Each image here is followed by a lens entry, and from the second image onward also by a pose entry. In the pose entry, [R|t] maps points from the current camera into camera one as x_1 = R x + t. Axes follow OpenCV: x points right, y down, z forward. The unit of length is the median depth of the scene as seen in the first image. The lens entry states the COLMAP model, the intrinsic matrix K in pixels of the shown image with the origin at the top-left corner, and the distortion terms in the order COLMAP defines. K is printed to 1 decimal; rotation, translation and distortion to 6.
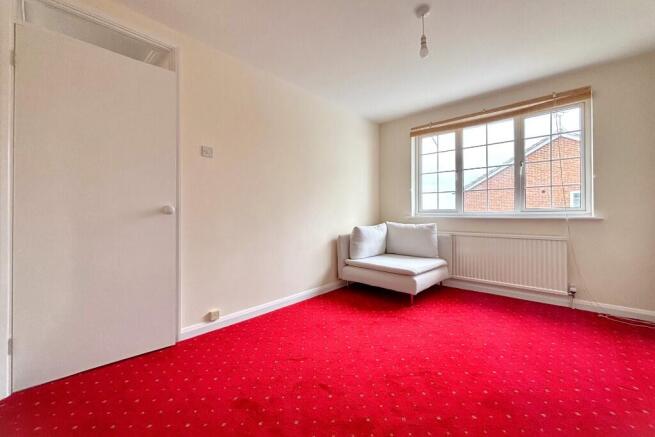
lens RADIAL K [[277.7, 0, 329.2], [0, 277.7, 218.0], [0, 0, 1]] dist [0.000317, 0.000118]
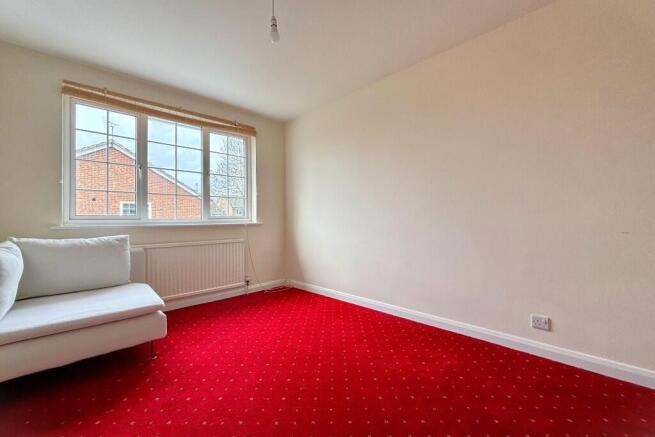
lens RADIAL K [[269.1, 0, 326.3], [0, 269.1, 220.3], [0, 0, 1]] dist [-0.000392, -0.000086]
pose [[0.043857, 0.001276, 0.999037, -0.304405], [0.027043, 0.999631, -0.002464, -0.002191], [-0.998672, 0.027125, 0.043807, 0.491309]]
